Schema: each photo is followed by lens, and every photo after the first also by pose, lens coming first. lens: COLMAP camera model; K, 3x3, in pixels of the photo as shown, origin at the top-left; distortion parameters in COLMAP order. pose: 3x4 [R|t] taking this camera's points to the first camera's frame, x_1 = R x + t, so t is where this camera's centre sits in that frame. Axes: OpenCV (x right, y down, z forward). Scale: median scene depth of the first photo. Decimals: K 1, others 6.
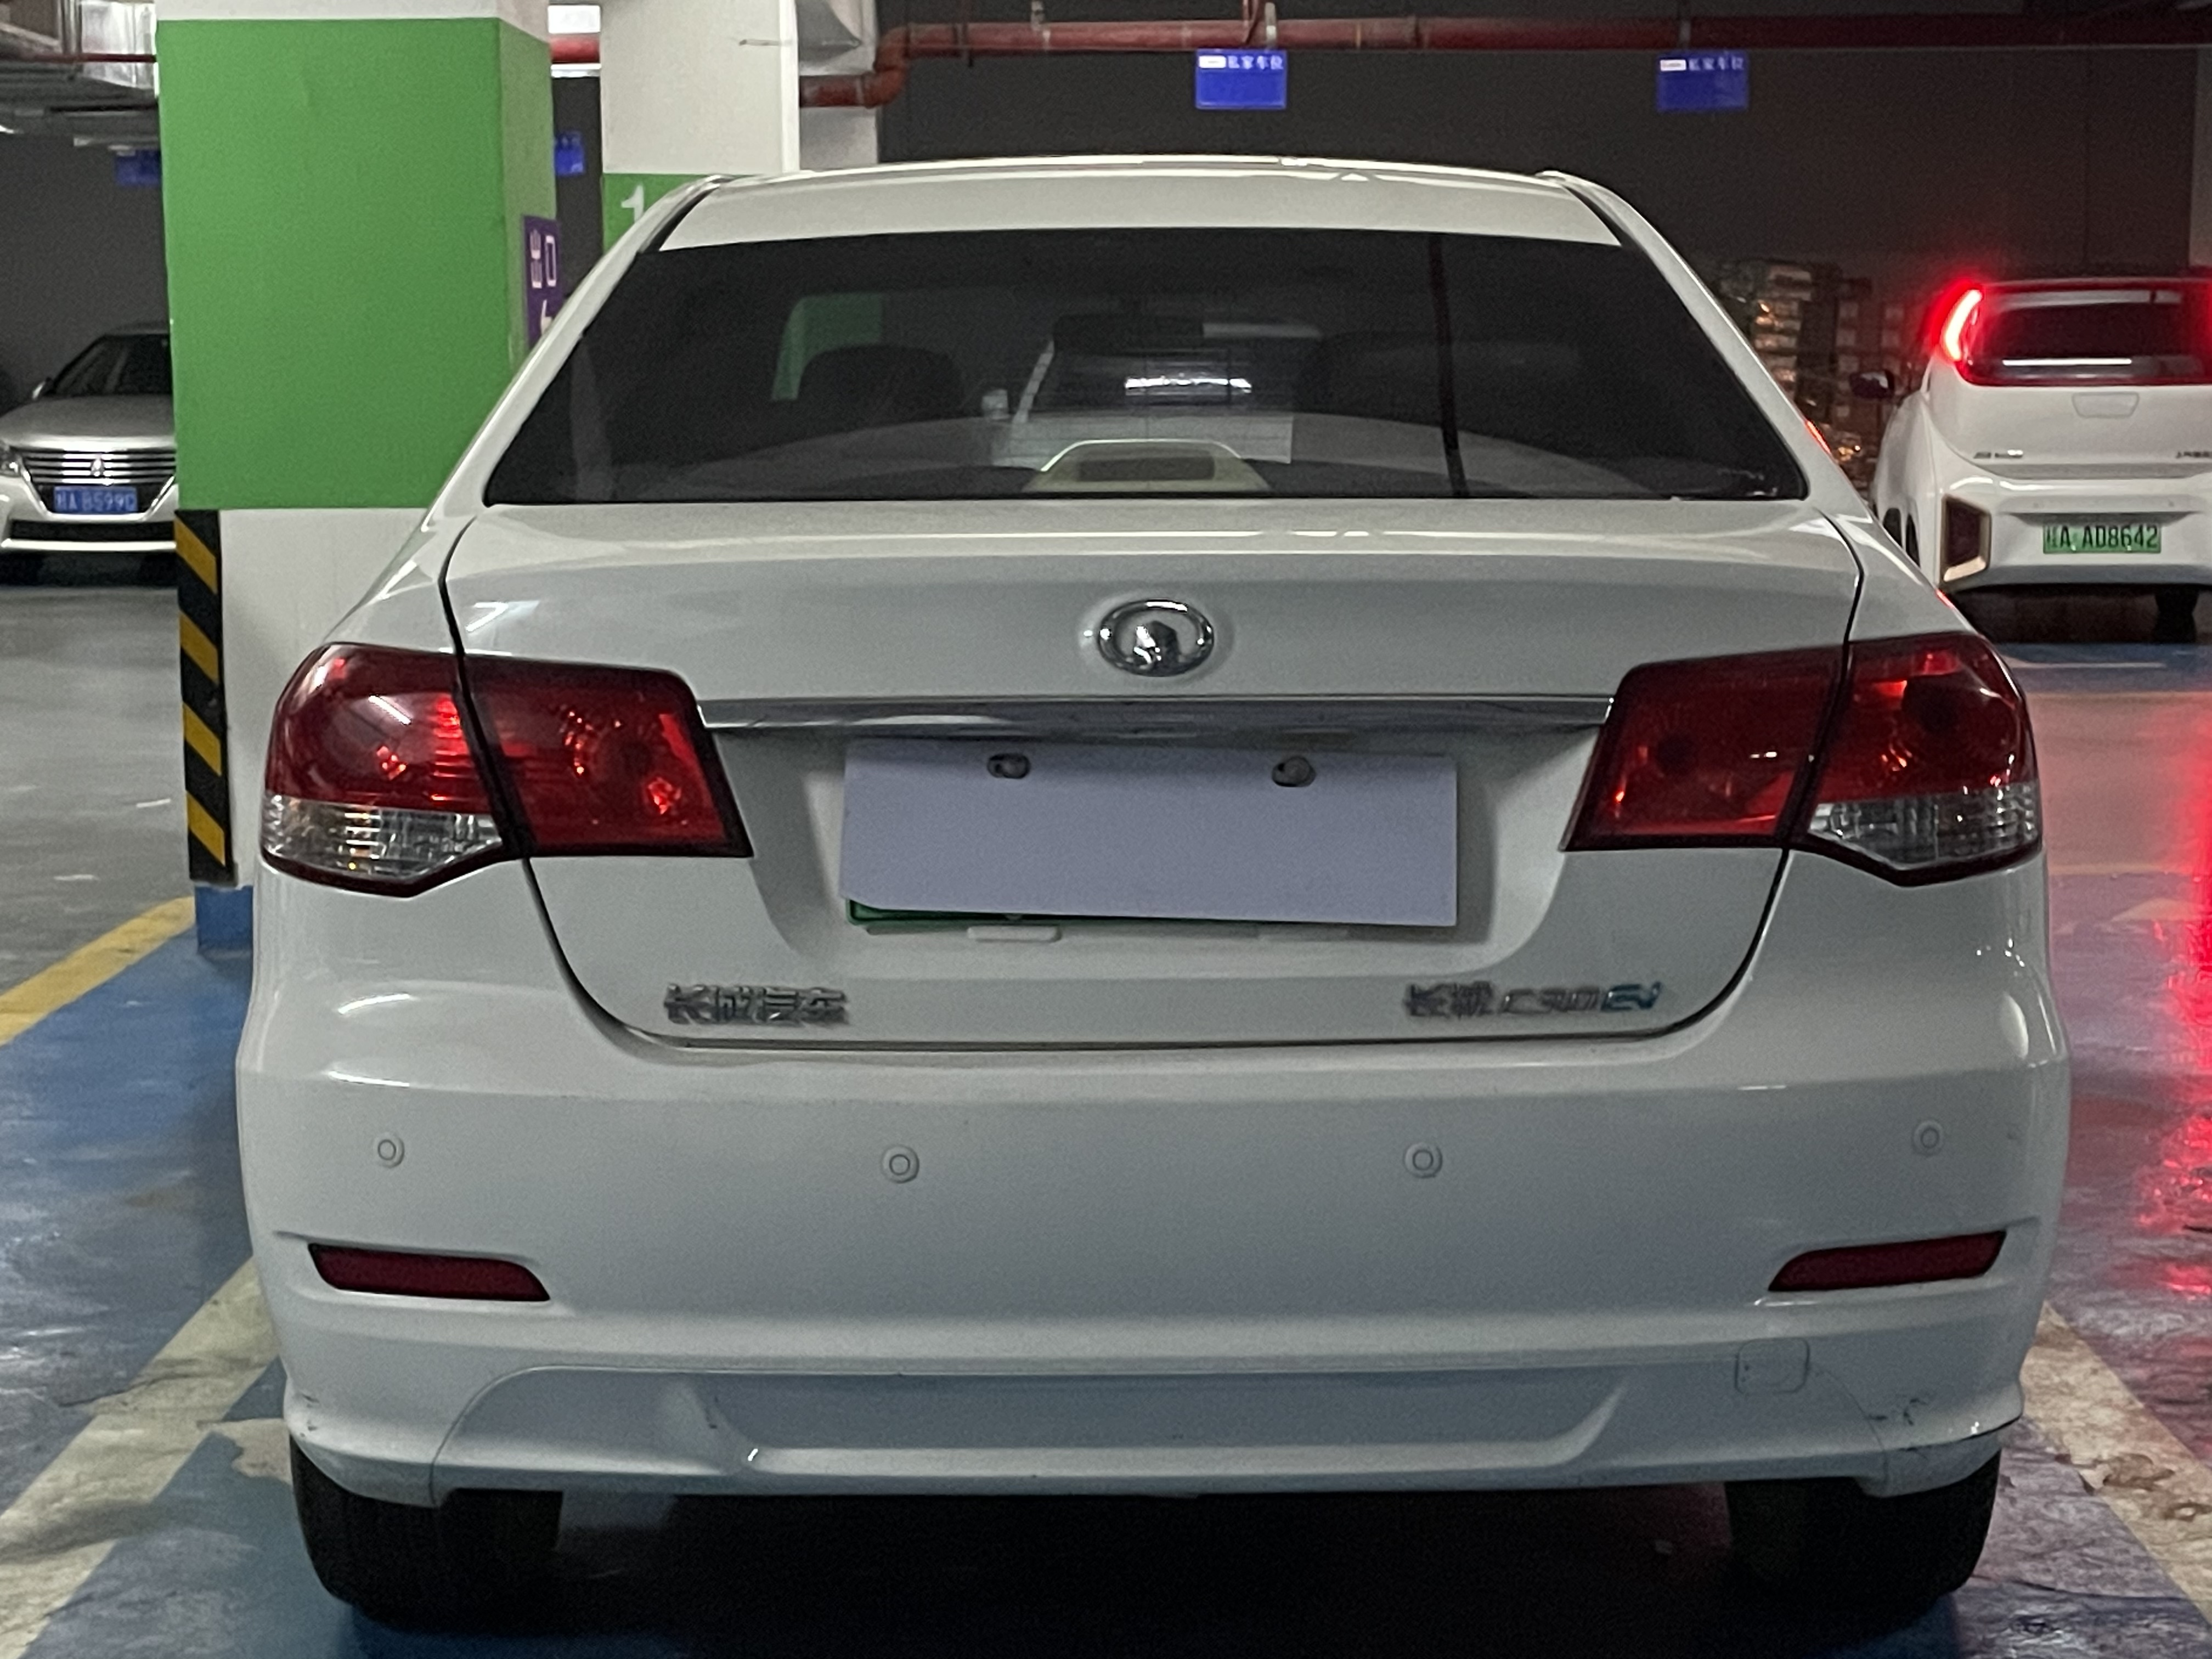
lens RADIAL K [[3567.9, 0, 1106.0], [0, 3567.9, 829.5], [0, 0, 1]] dist [0.123125, -0.112926]
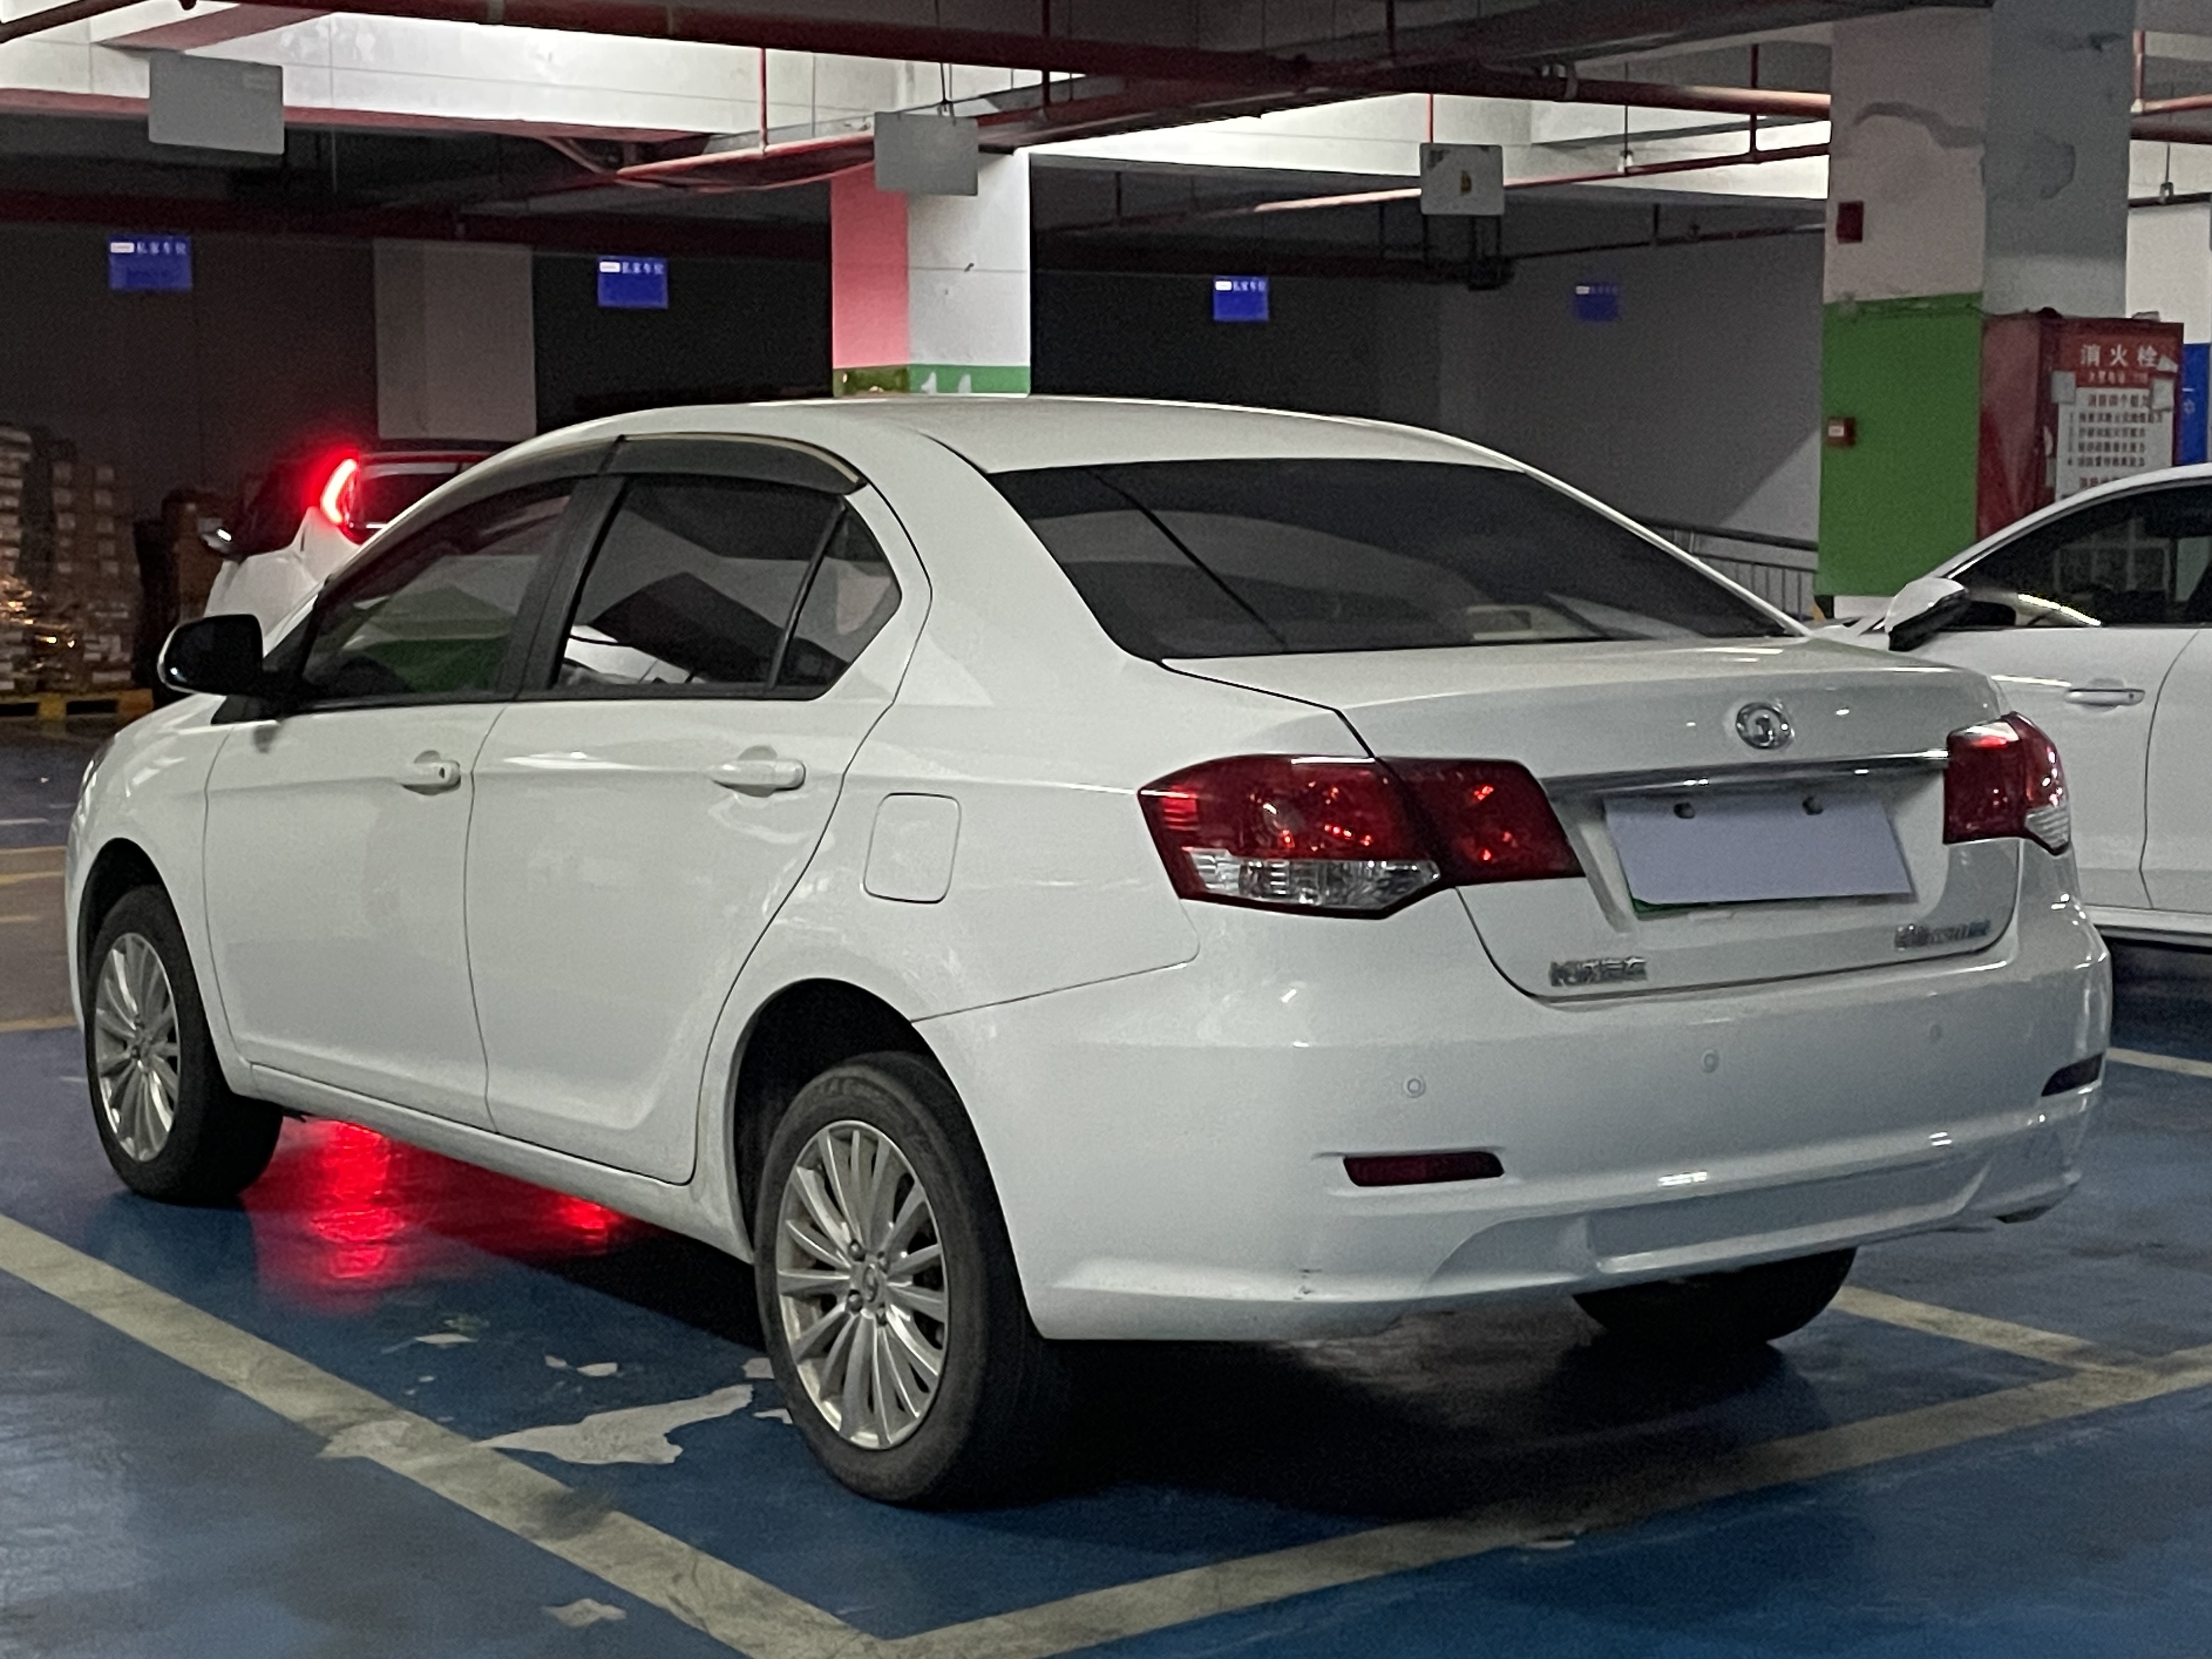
lens RADIAL K [[3567.9, 0, 1106.0], [0, 3567.9, 829.5], [0, 0, 1]] dist [0.123125, -0.112926]
pose [[0.812116, -0.049400, 0.581402, -1.159275], [0.073300, 0.997154, -0.017662, -0.000338], [-0.578874, 0.056961, 0.813425, -0.143173]]
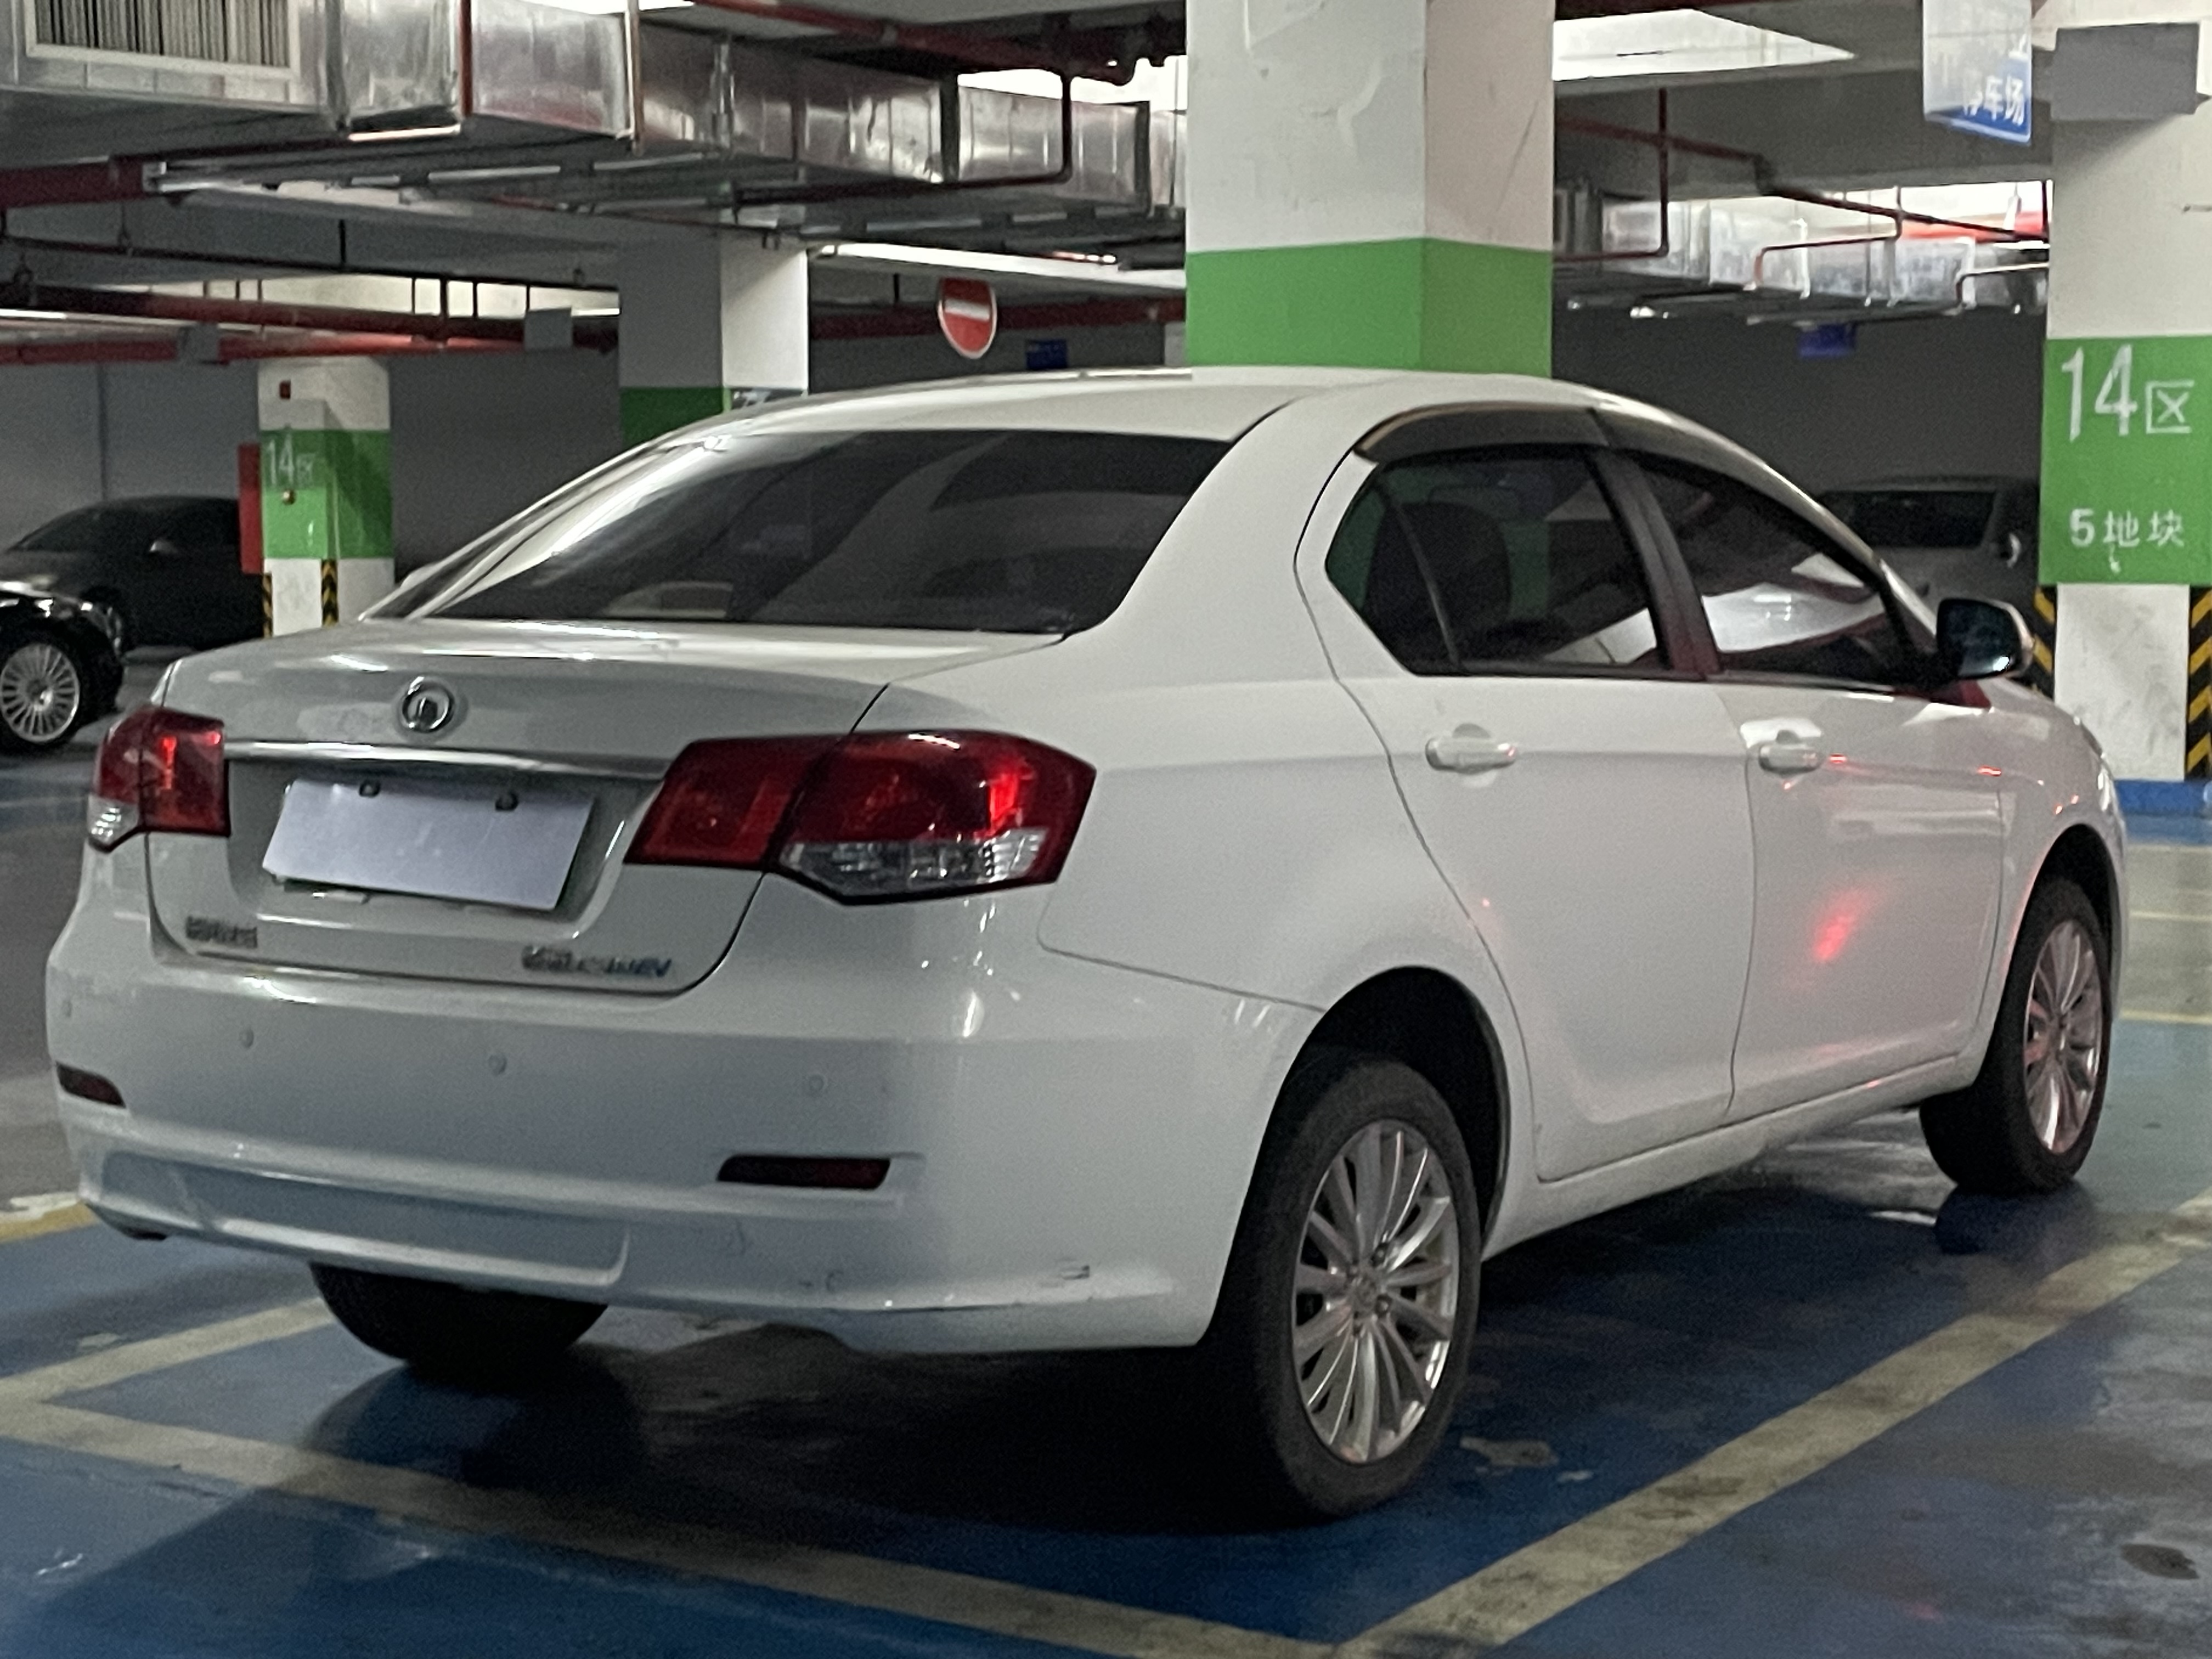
lens RADIAL K [[3590.0, 0, 1102.6], [0, 3590.0, 869.7], [0, 0, 1]] dist [0.043798, -0.057144]
pose [[0.833045, 0.058348, -0.550120, 1.083714], [-0.075213, 0.997134, -0.008135, 0.005582], [0.548069, 0.048153, 0.835046, -0.111176]]
